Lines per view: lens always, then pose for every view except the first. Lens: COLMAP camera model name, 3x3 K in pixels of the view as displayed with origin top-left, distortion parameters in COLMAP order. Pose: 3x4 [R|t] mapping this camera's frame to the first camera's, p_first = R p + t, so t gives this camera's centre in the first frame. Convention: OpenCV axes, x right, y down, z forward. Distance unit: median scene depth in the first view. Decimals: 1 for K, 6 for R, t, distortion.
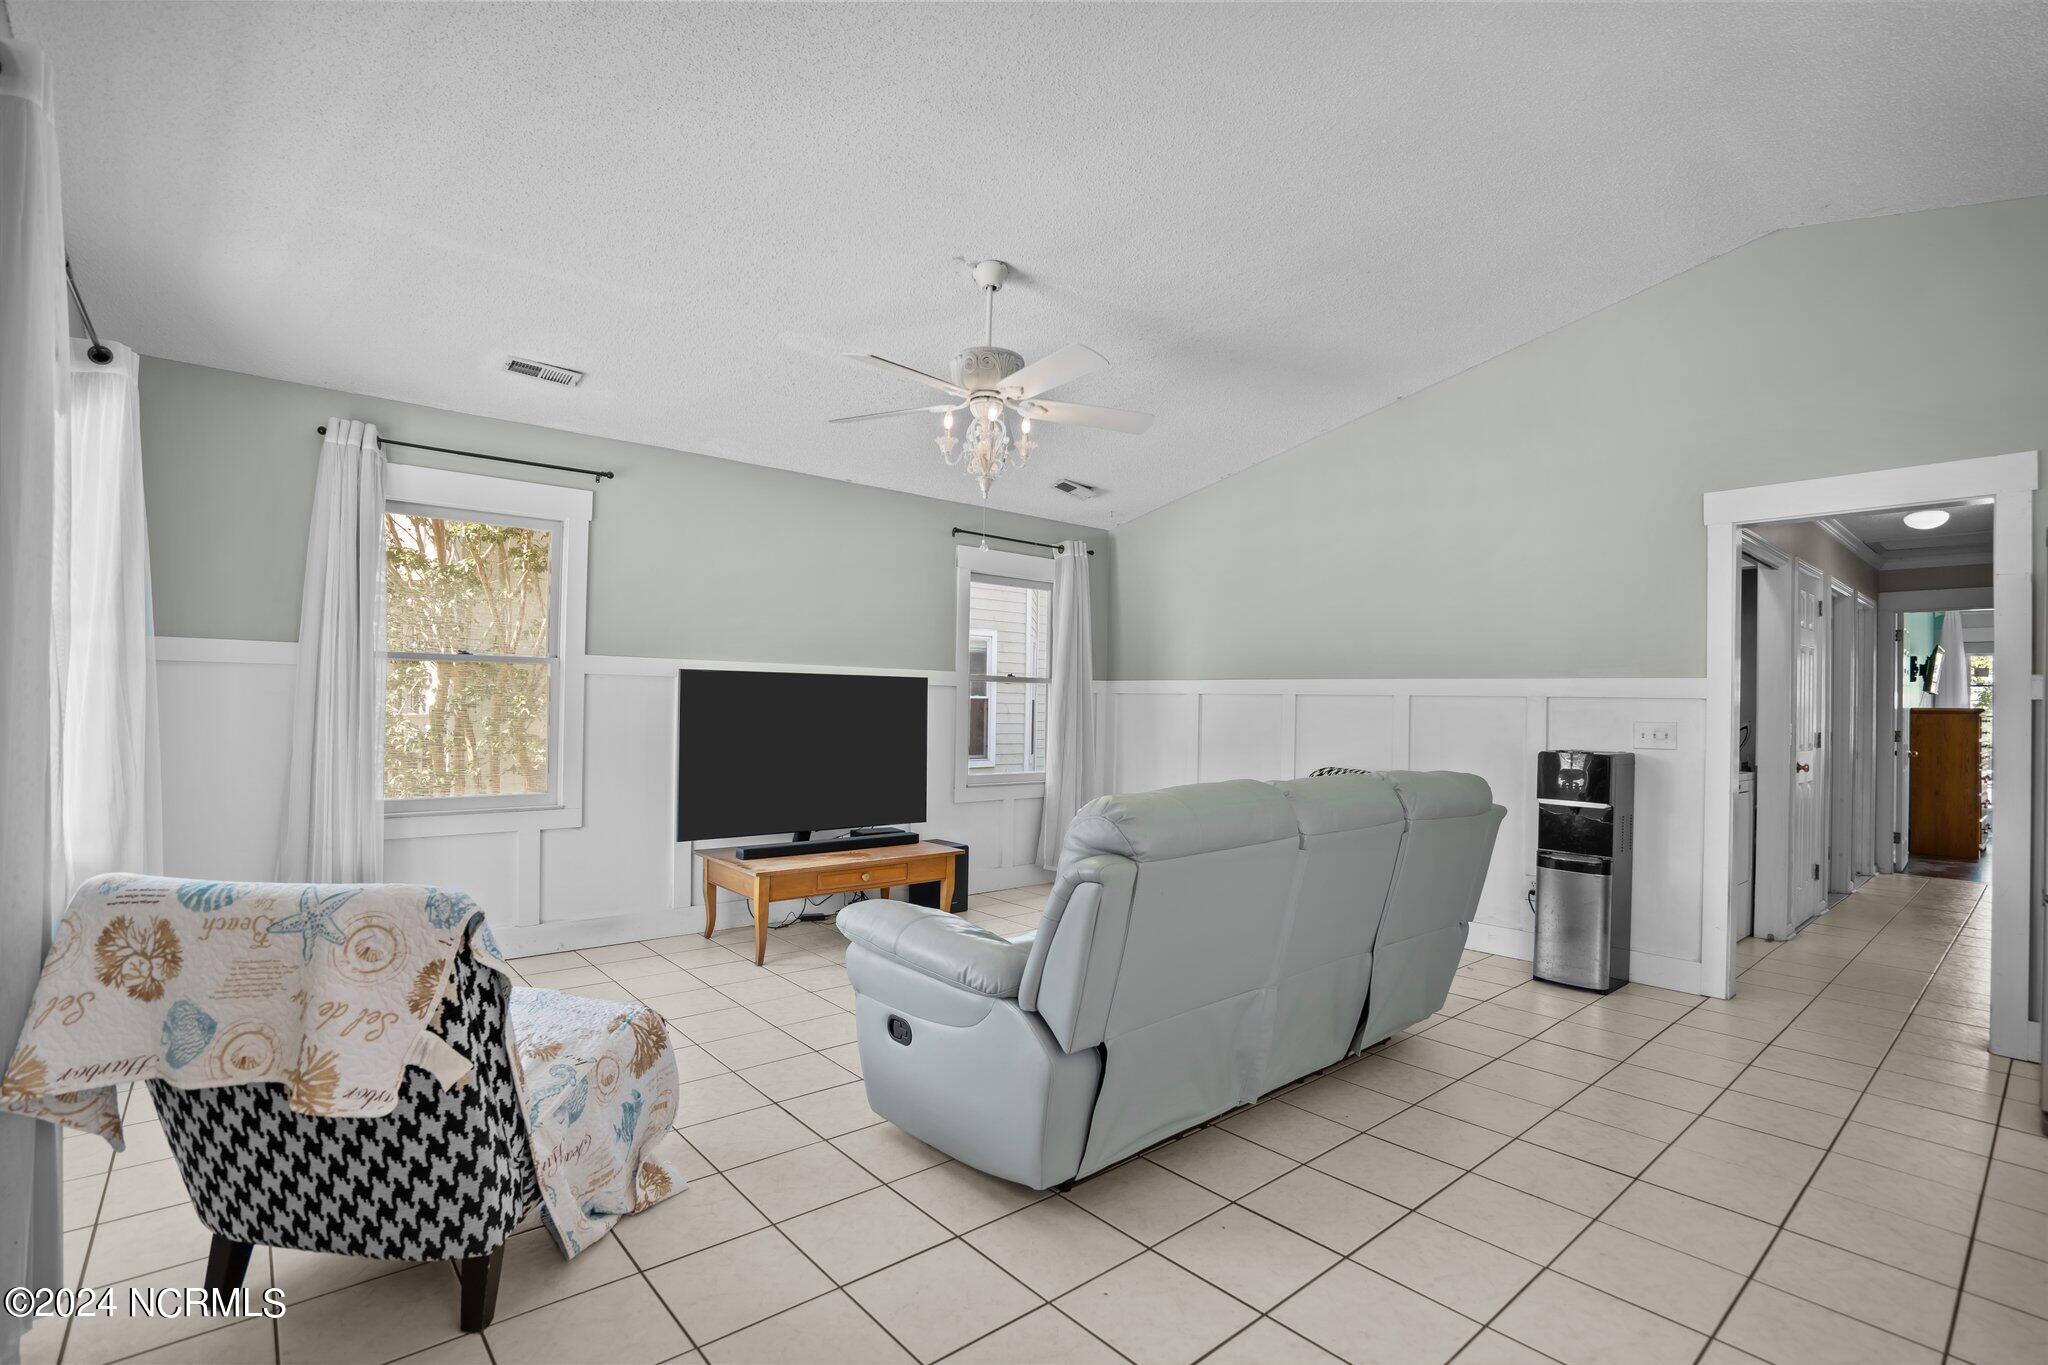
lens RADIAL K [[950.7, 0, 1018.1], [0, 950.7, 687.4], [0, 0, 1]] dist [-0.058794, 0.020959]
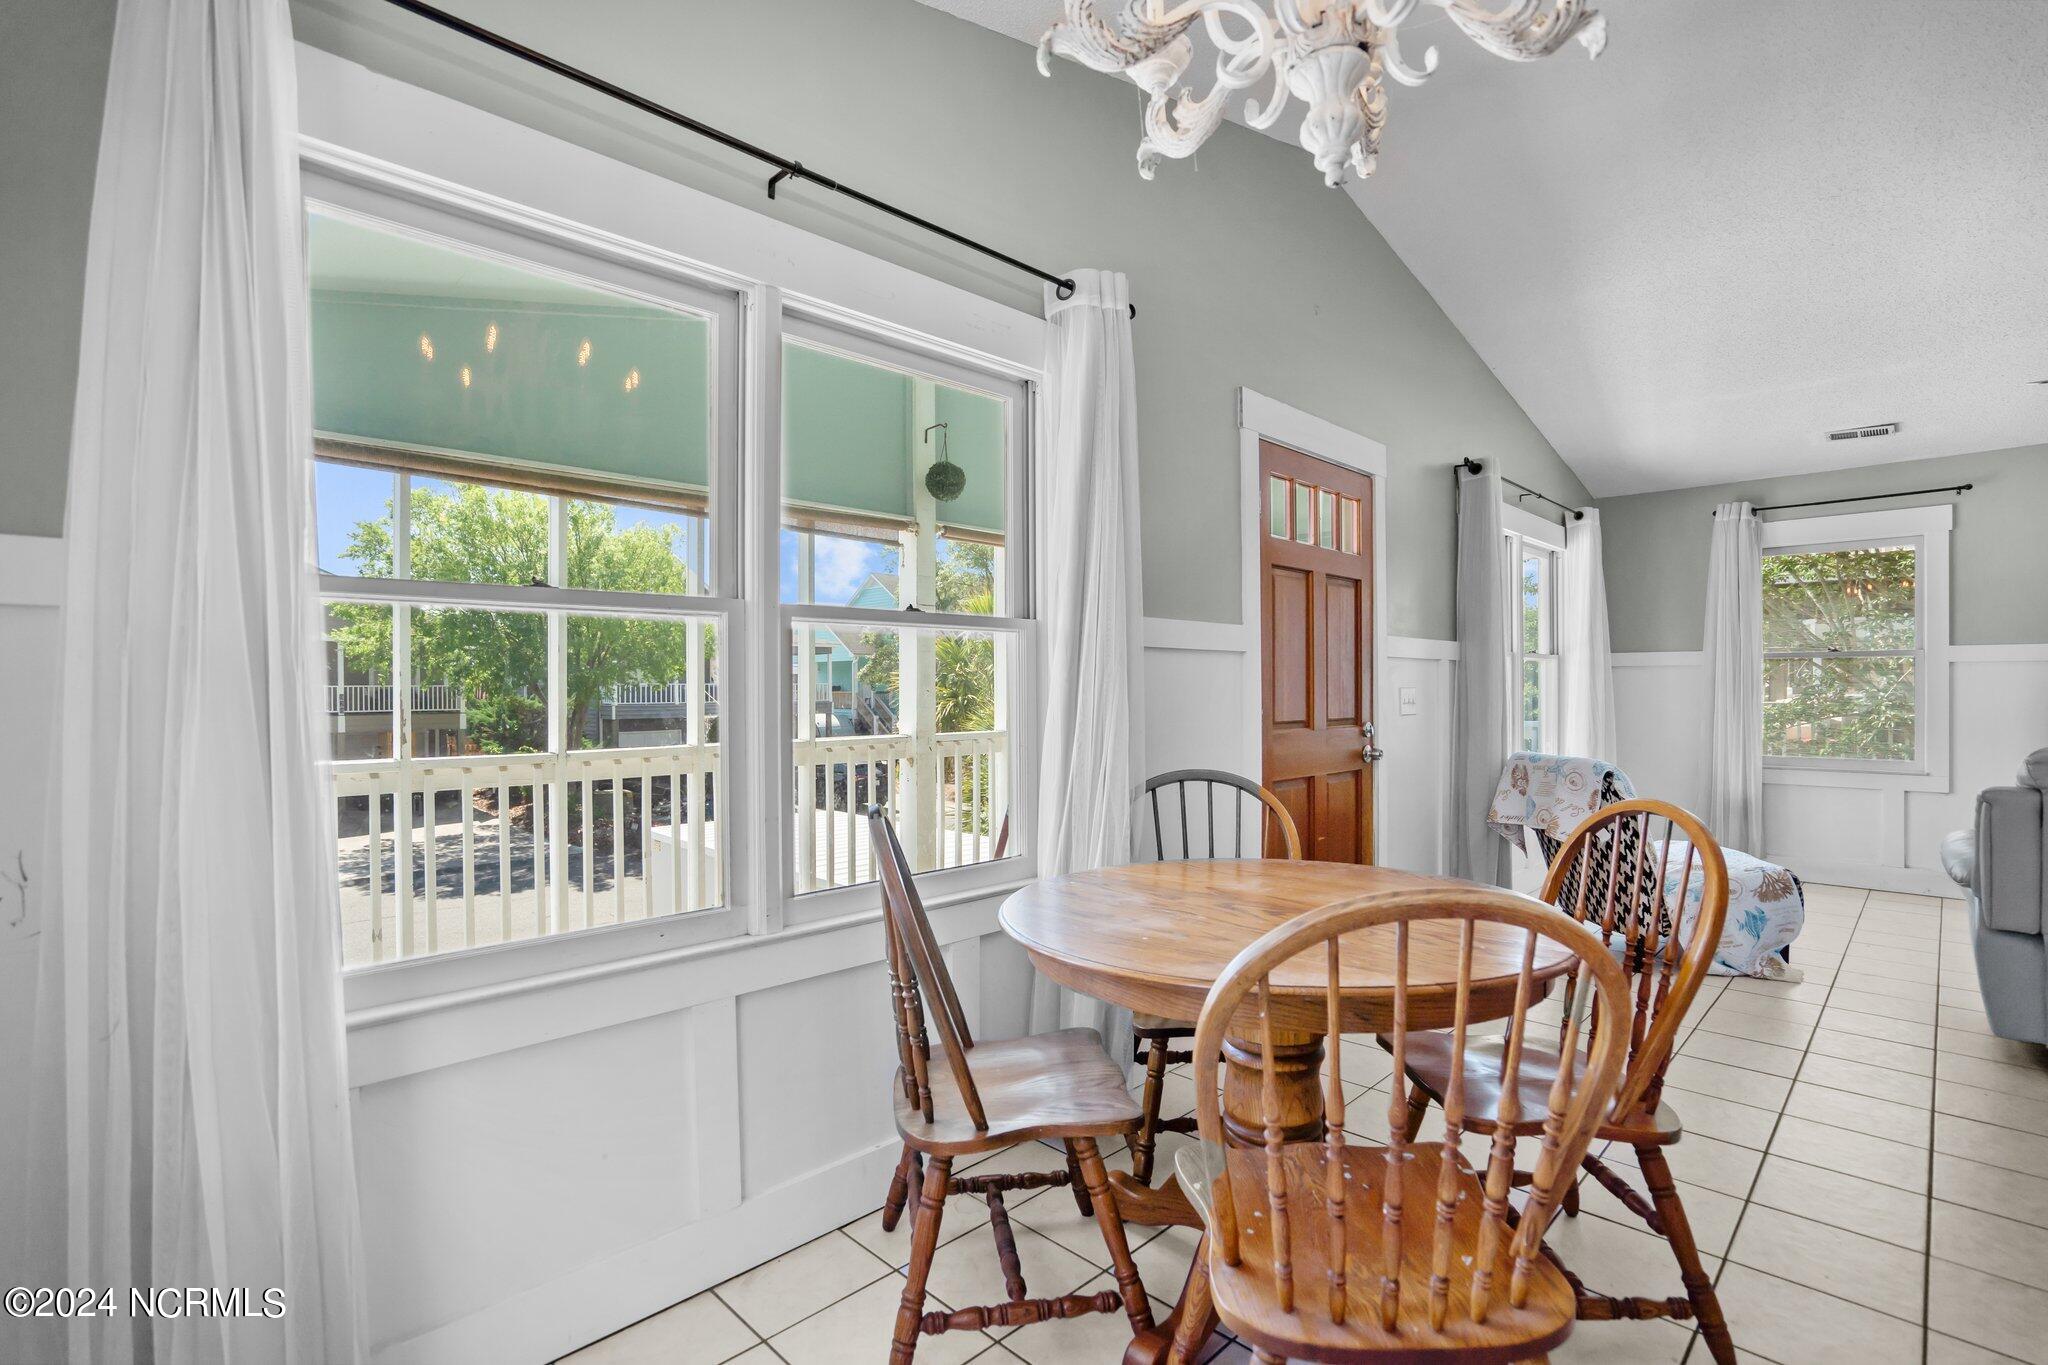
lens RADIAL K [[950.7, 0, 1018.1], [0, 950.7, 687.4], [0, 0, 1]] dist [-0.058794, 0.020959]
pose [[0.067888, -0.015037, -0.997580, 0.744289], [0.018763, 0.999729, -0.013792, 0.013833], [0.997516, -0.017781, 0.068152, -0.293429]]
